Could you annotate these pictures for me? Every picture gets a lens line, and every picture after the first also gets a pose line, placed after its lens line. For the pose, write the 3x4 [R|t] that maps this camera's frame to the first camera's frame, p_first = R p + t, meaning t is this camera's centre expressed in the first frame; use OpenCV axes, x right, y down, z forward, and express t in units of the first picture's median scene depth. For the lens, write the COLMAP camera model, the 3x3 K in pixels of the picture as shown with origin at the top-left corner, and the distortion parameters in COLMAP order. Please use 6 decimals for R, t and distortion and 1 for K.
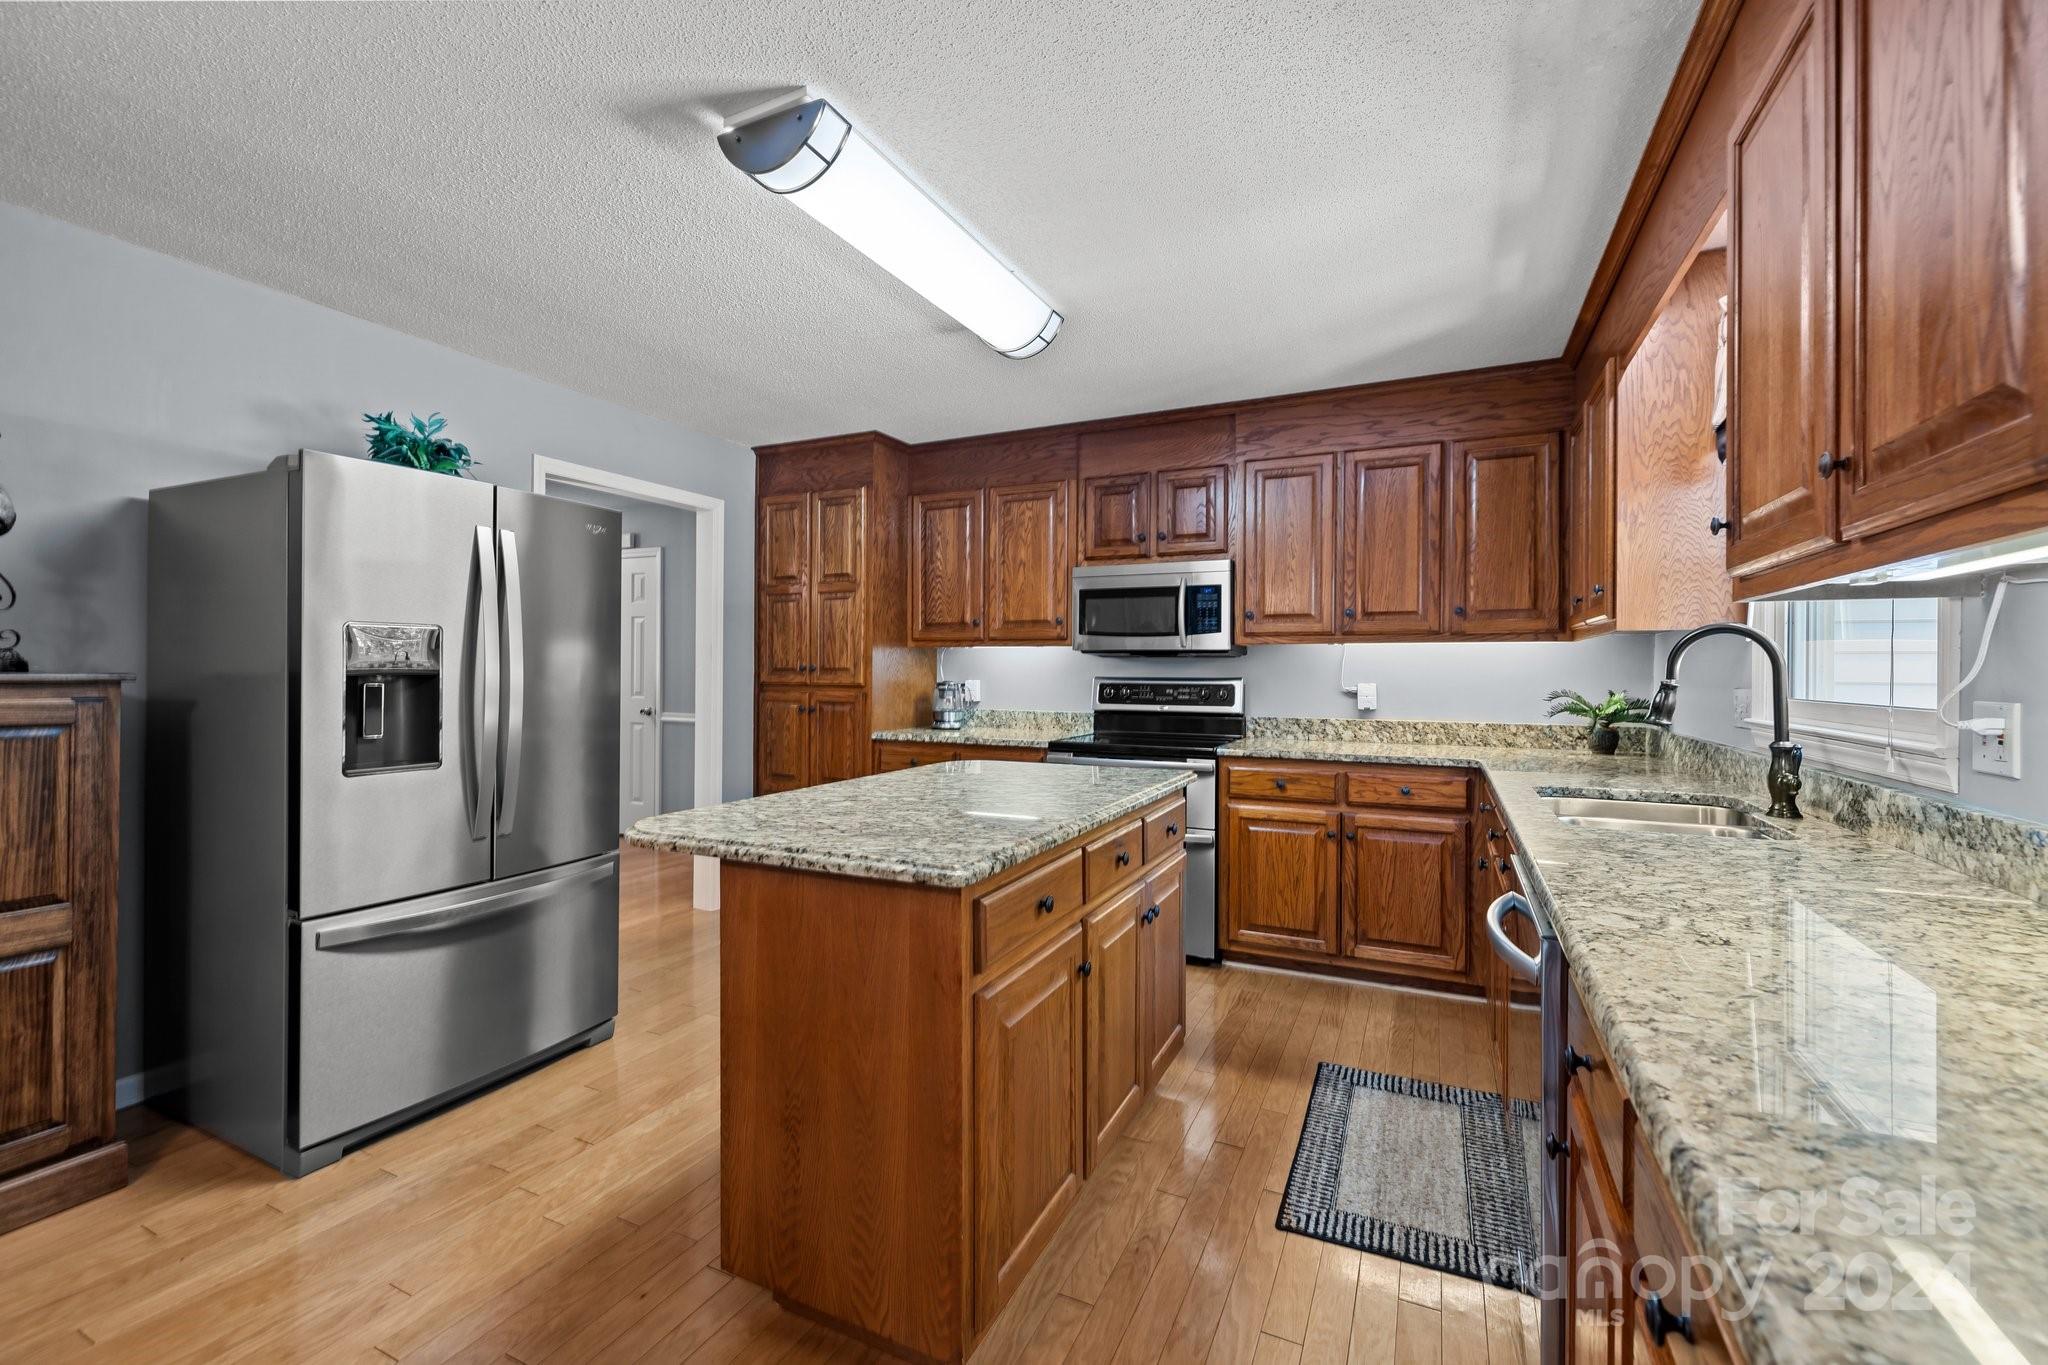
lens RADIAL K [[863.2, 0, 1016.4], [0, 863.2, 671.8], [0, 0, 1]] dist [0.000378, -0.000503]
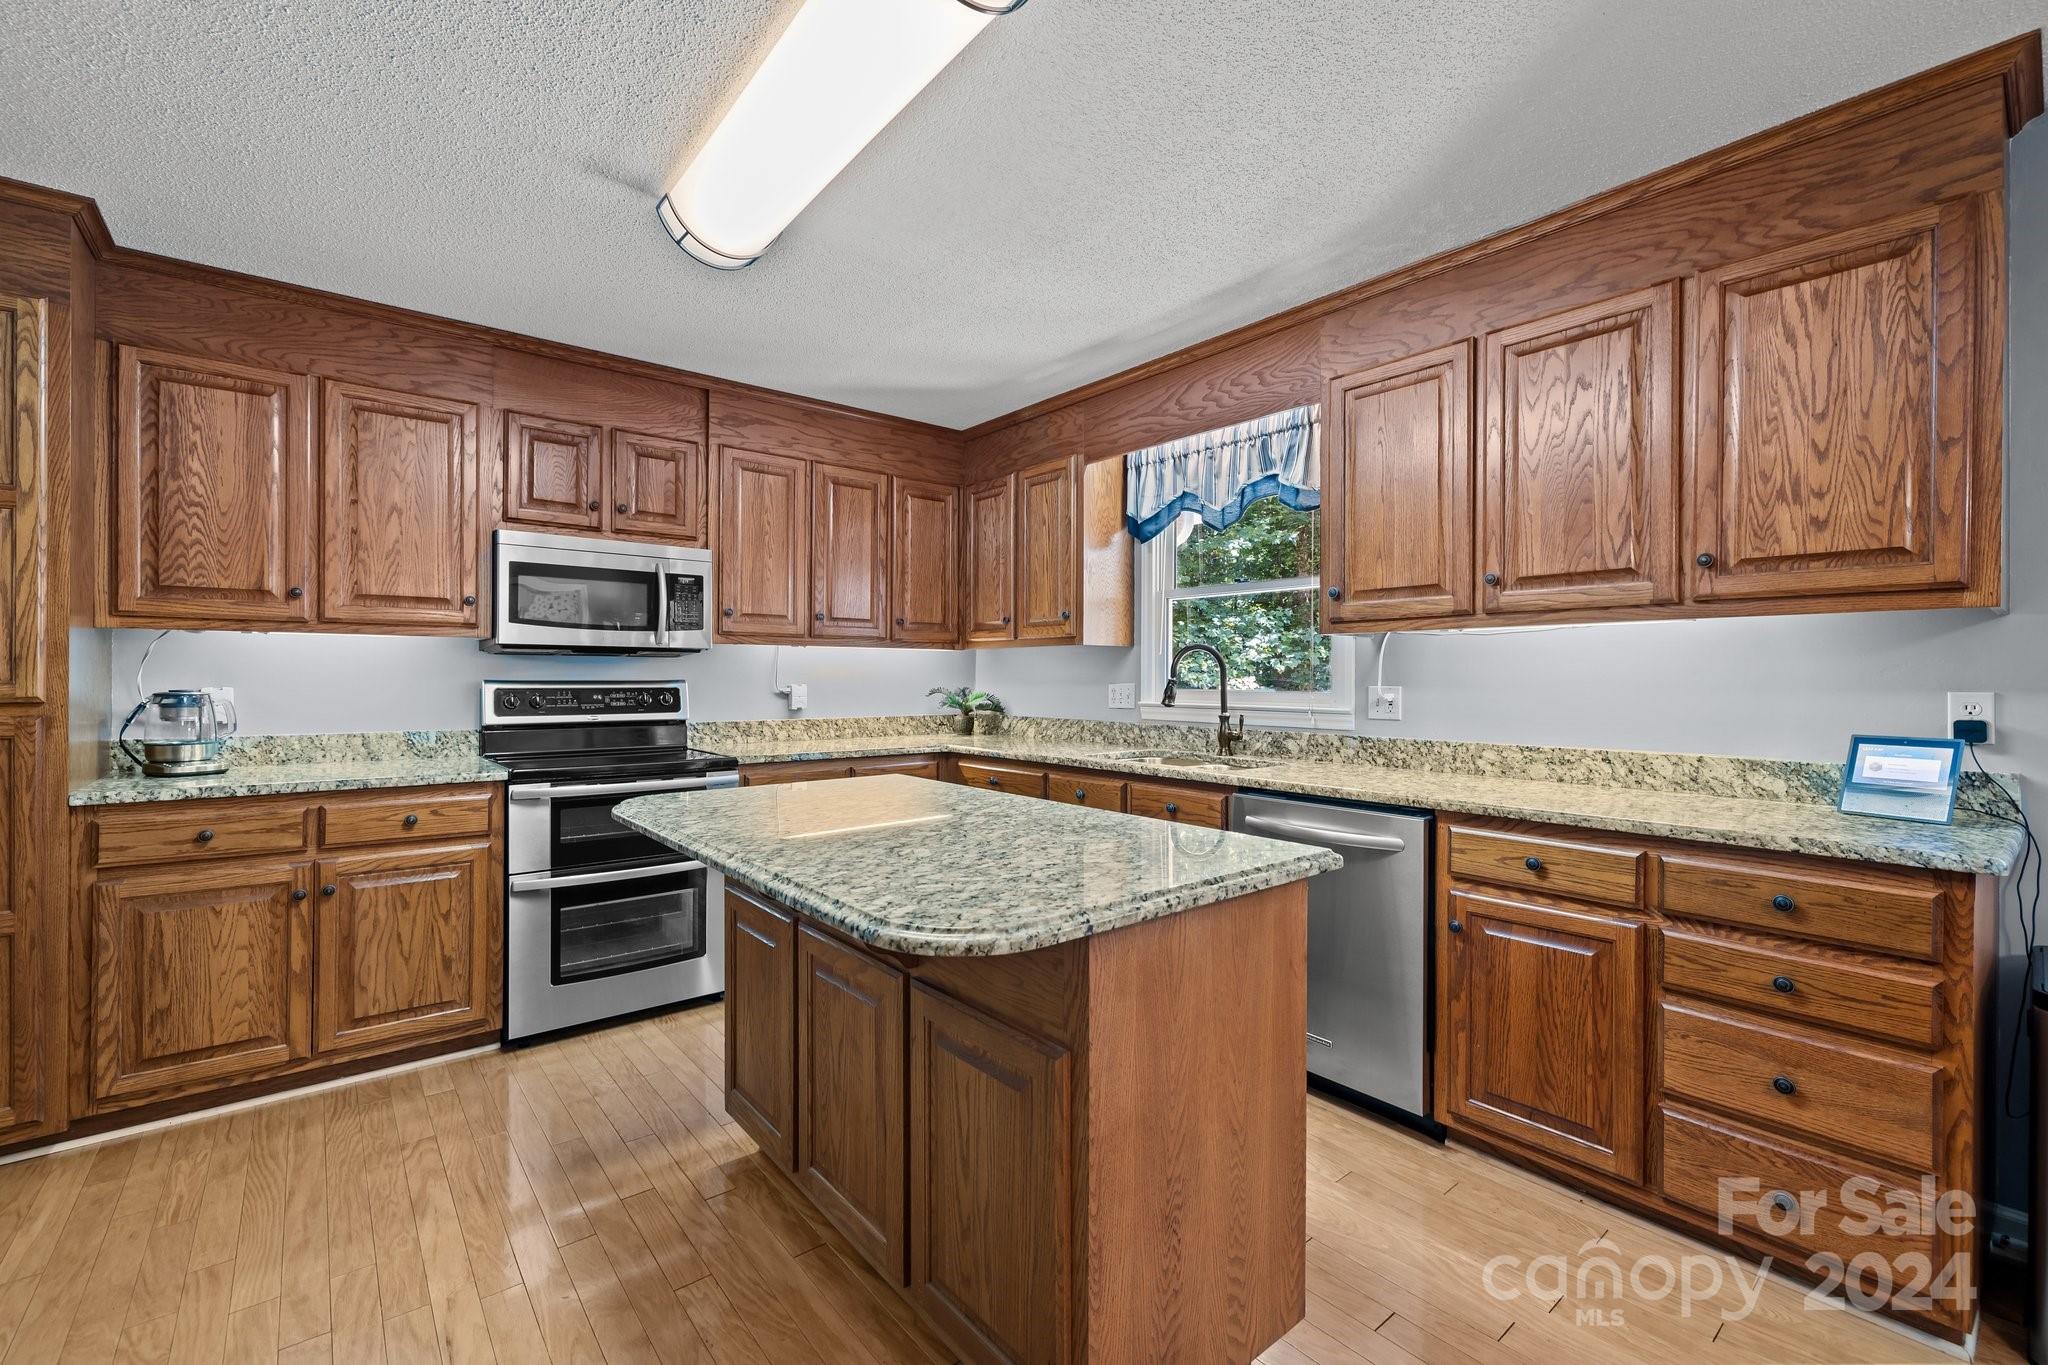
lens RADIAL K [[863.2, 0, 1017.0], [0, 863.2, 680.4], [0, 0, 1]] dist [0.000378, -0.000503]
pose [[0.420657, -0.006964, 0.907193, -0.419878], [0.000893, 0.999973, 0.007262, 0.001173], [-0.907219, -0.002244, 0.420652, 0.308929]]
